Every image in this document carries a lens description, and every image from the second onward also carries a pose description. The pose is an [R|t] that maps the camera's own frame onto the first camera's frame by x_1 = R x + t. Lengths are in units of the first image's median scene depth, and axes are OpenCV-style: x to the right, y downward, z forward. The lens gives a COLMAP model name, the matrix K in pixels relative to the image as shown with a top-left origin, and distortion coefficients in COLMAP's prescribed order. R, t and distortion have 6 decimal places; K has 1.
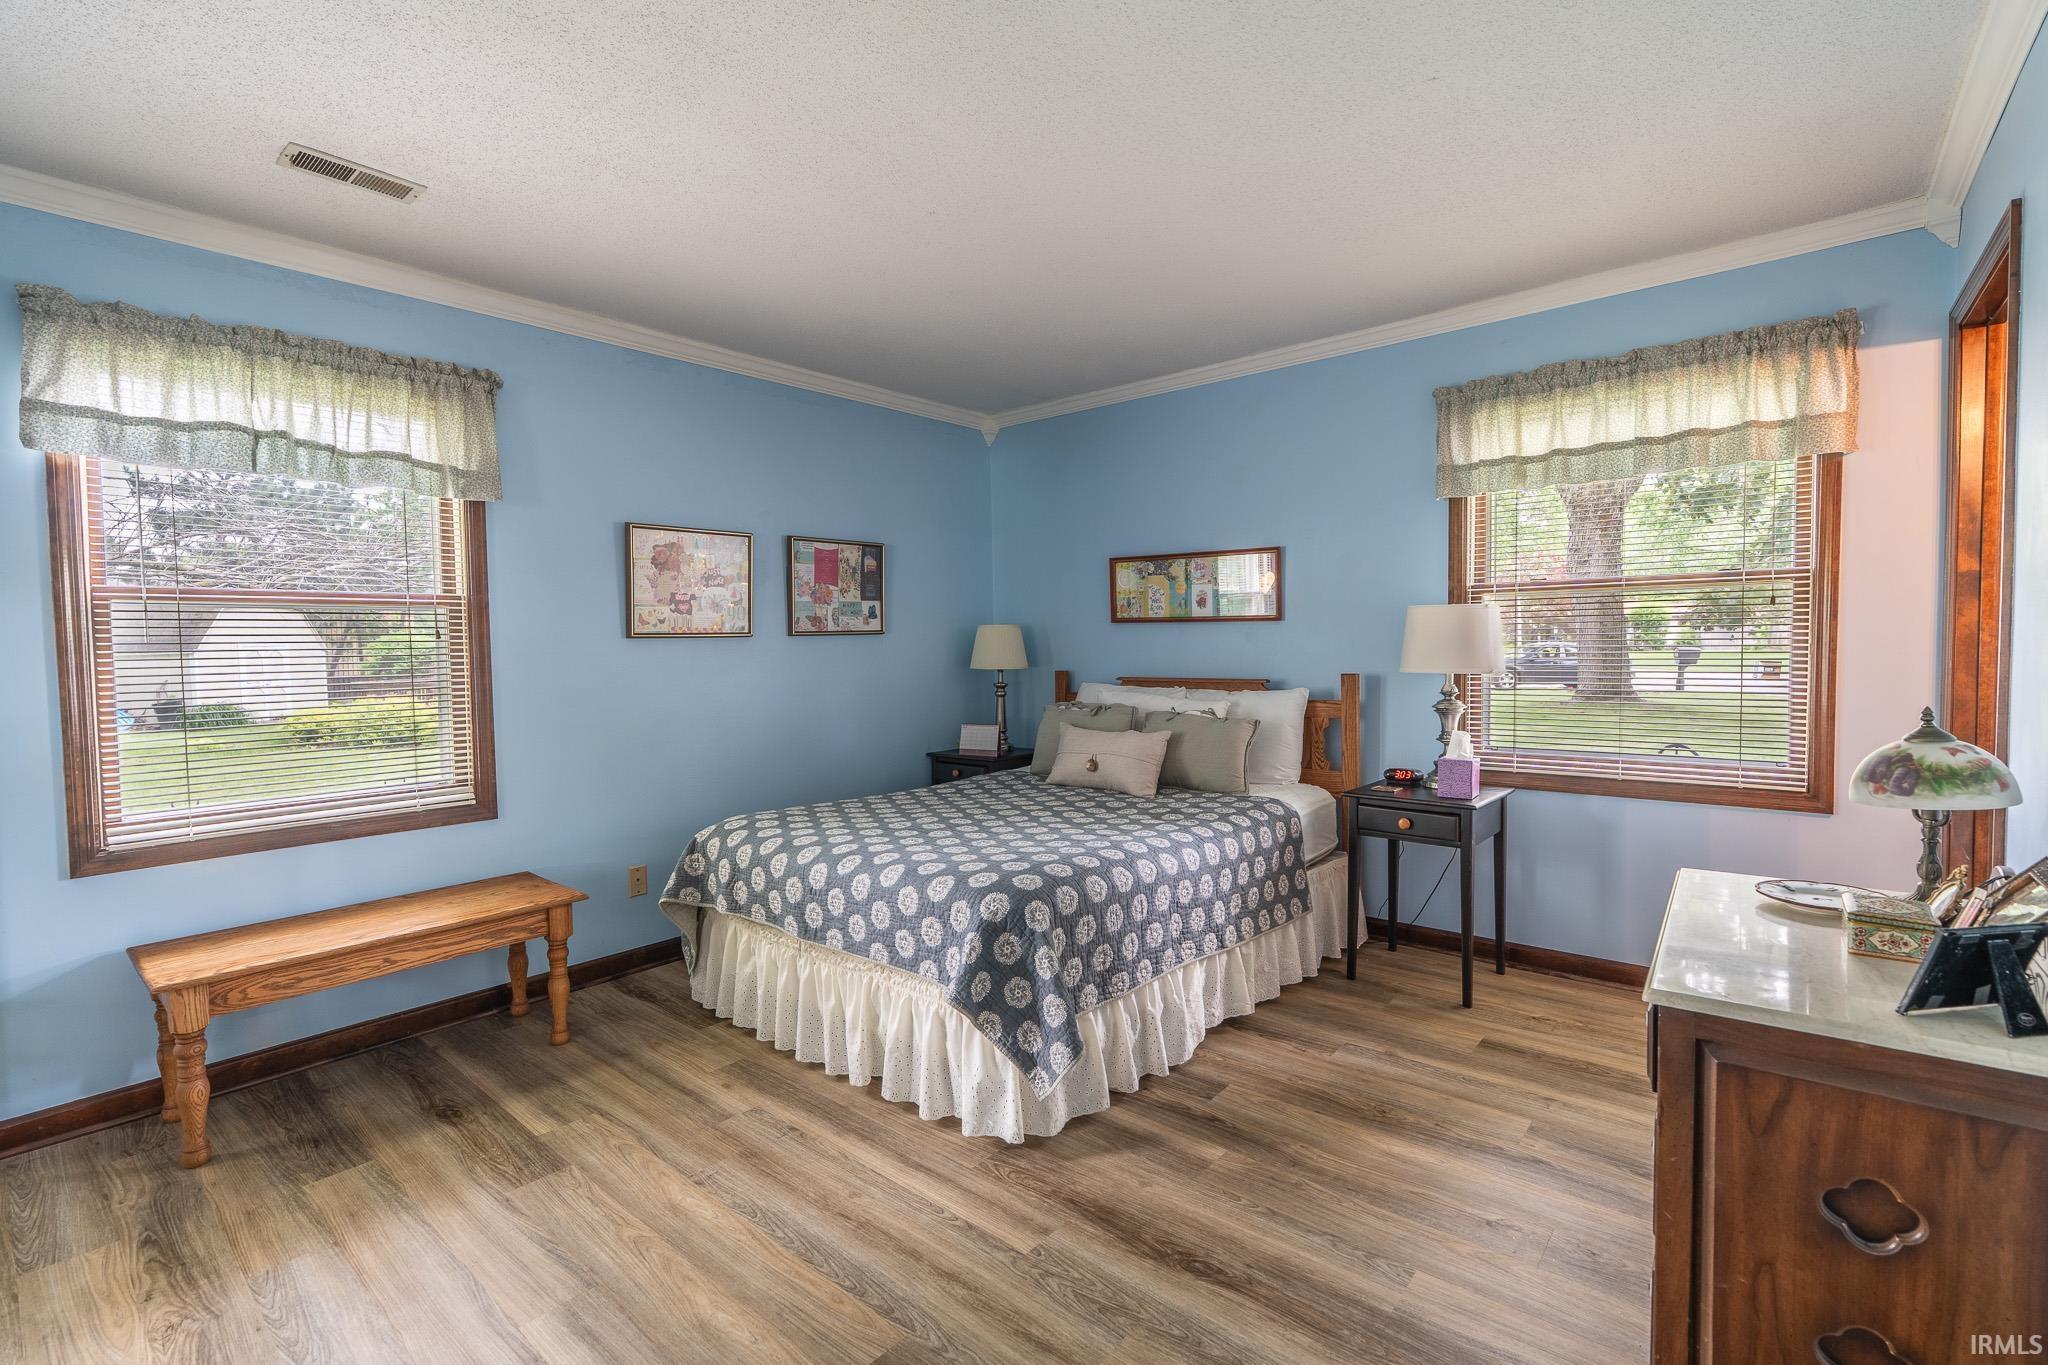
lens RADIAL K [[920.9, 0, 1029.8], [0, 920.9, 680.3], [0, 0, 1]] dist [-0.006854, 0.002702]
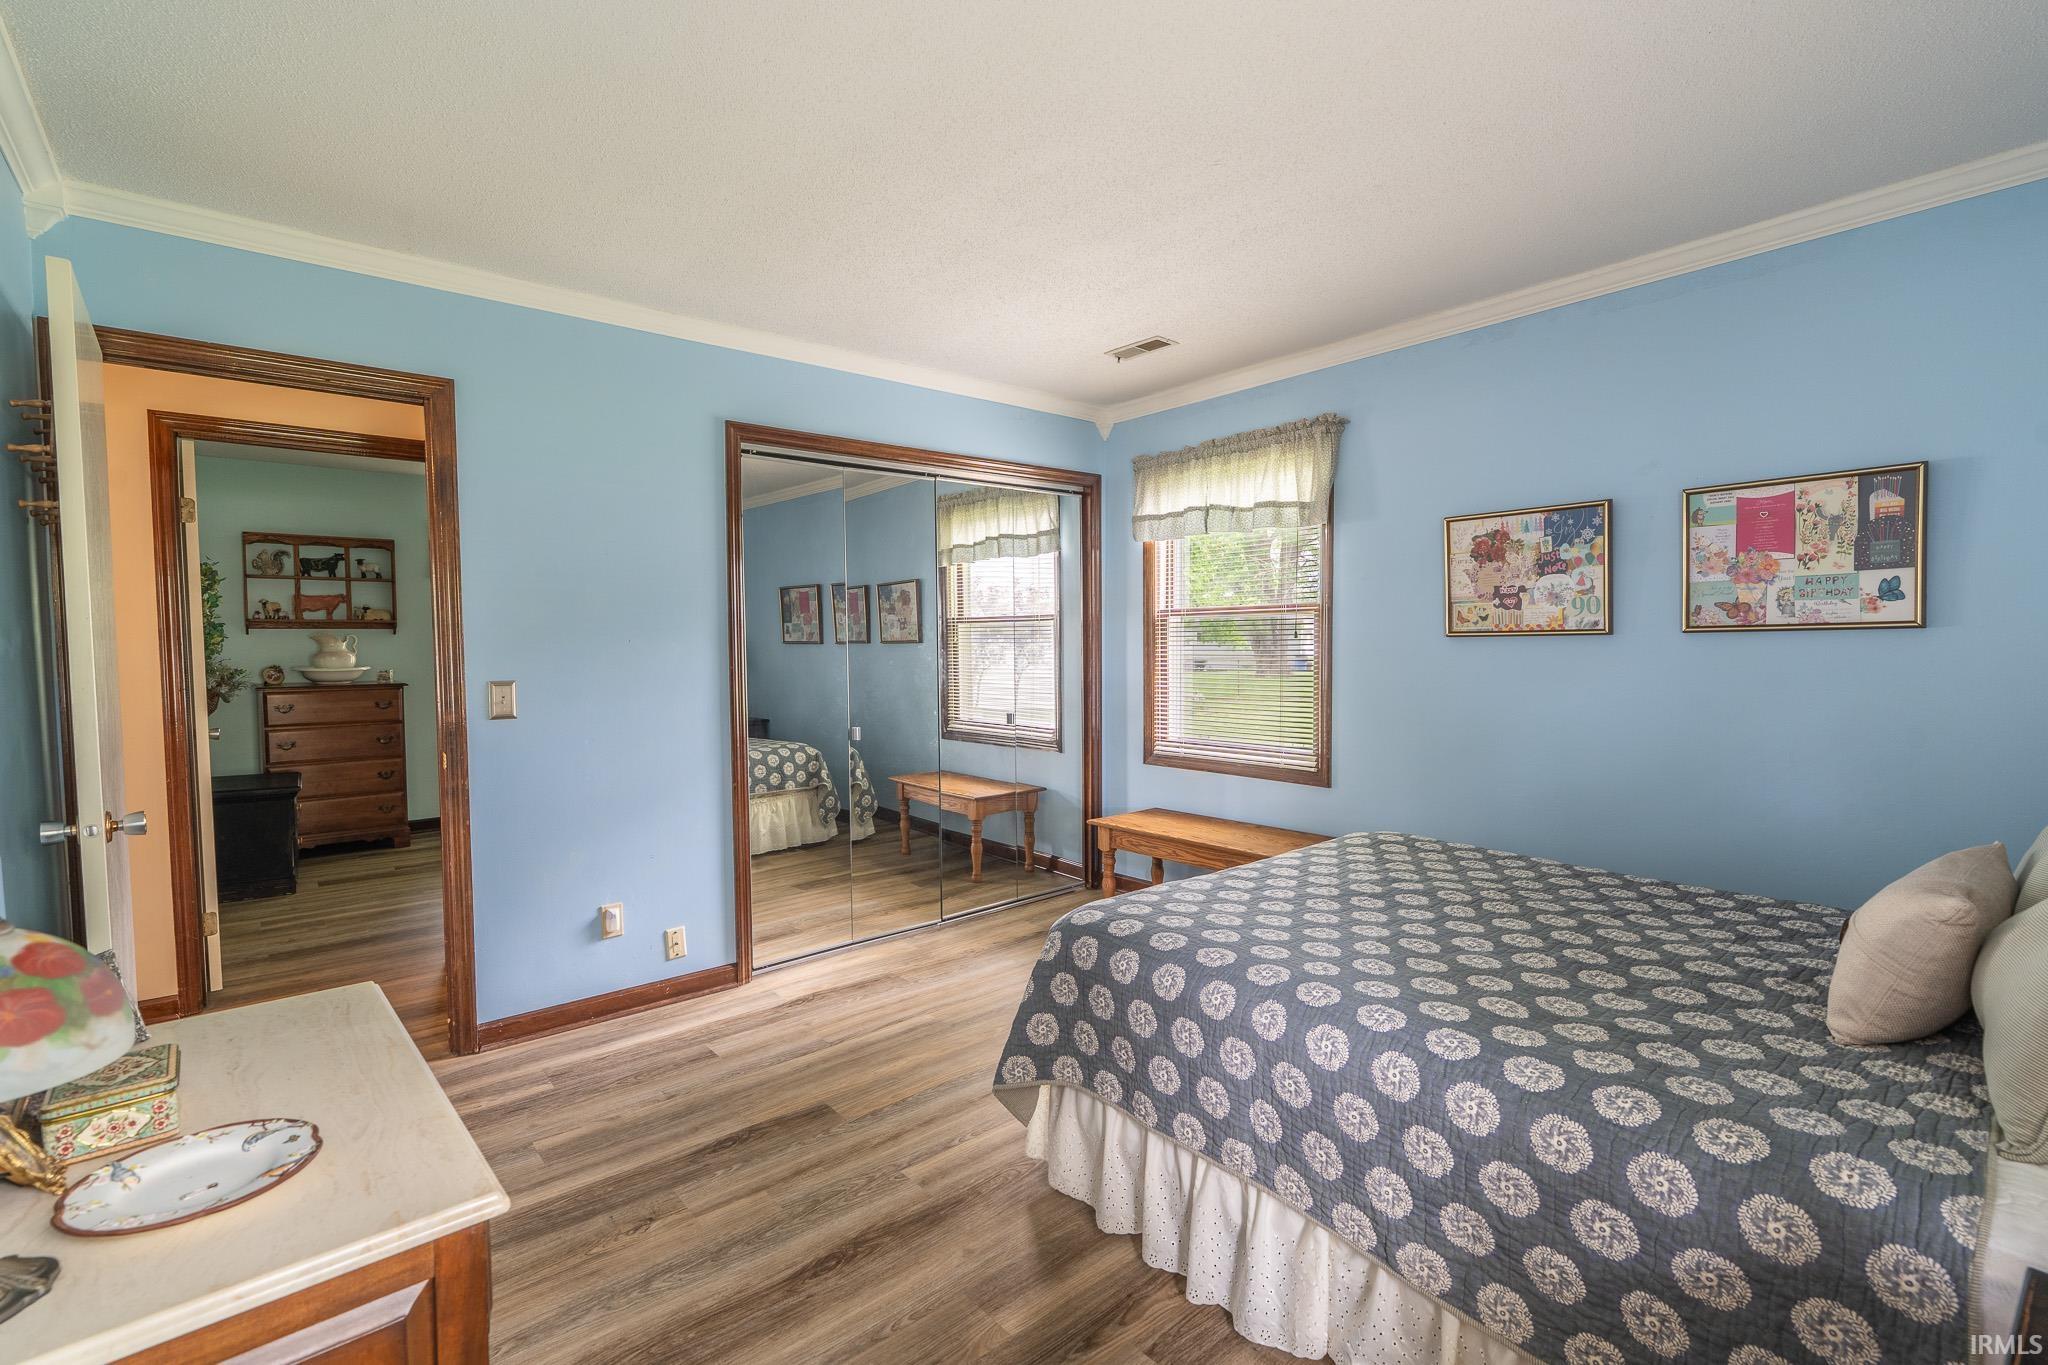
lens RADIAL K [[920.9, 0, 1018.7], [0, 920.9, 682.2], [0, 0, 1]] dist [-0.006854, 0.002702]
pose [[-0.167564, 0.056701, -0.984229, 0.581582], [-0.030954, 0.997550, 0.062738, -0.044023], [0.985375, 0.040978, -0.165398, 0.699573]]
